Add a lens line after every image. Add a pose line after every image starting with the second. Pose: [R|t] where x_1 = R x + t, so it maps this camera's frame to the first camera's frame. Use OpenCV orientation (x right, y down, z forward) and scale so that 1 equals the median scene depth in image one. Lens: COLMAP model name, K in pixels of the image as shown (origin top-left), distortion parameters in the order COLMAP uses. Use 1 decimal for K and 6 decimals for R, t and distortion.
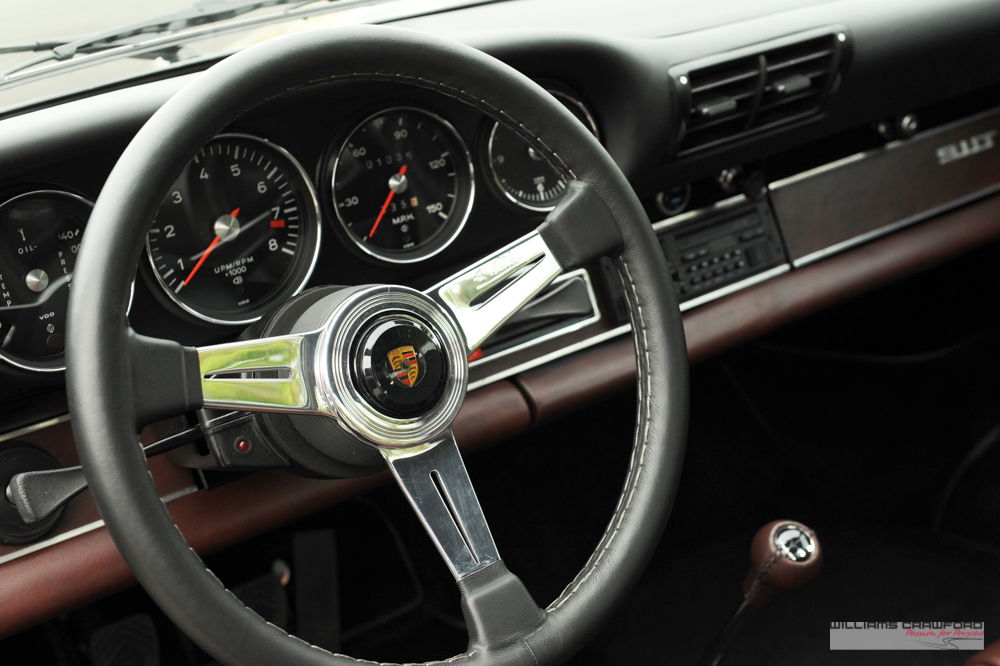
lens RADIAL K [[1359.3, 0, 500.0], [0, 1359.3, 333.0], [0, 0, 1]] dist [0.203503, -0.003041]
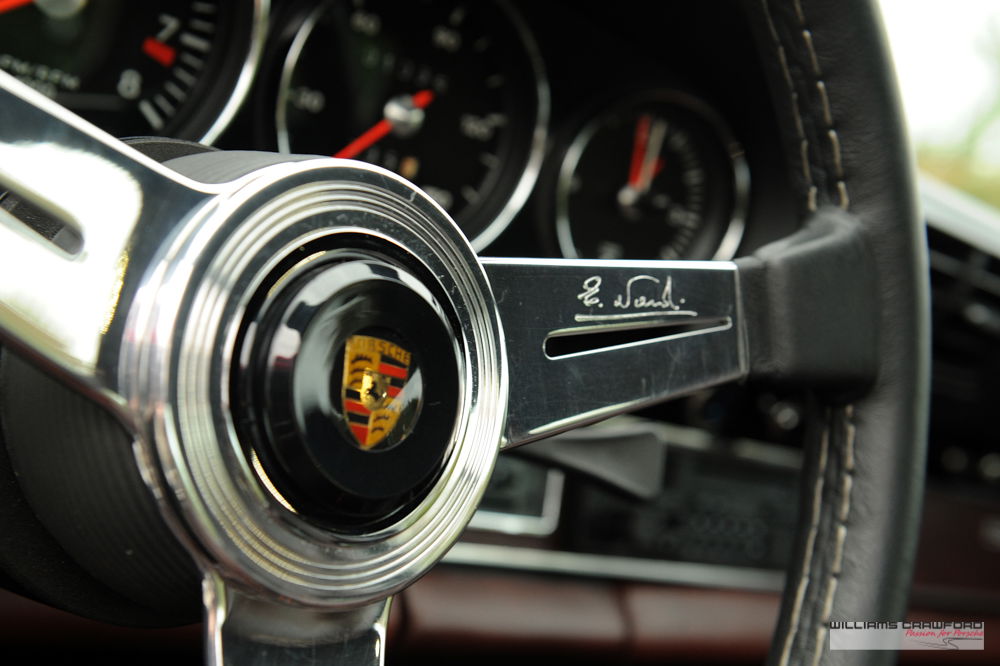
lens RADIAL K [[1389.4, 0, 500.0], [0, 1389.4, 333.0], [0, 0, 1]] dist [0.216442, -0.004789]
pose [[0.887002, 0.444084, 0.126556, -0.084721], [-0.415874, 0.887376, -0.199030, 0.063578], [-0.200688, 0.123909, 0.971787, 0.565541]]
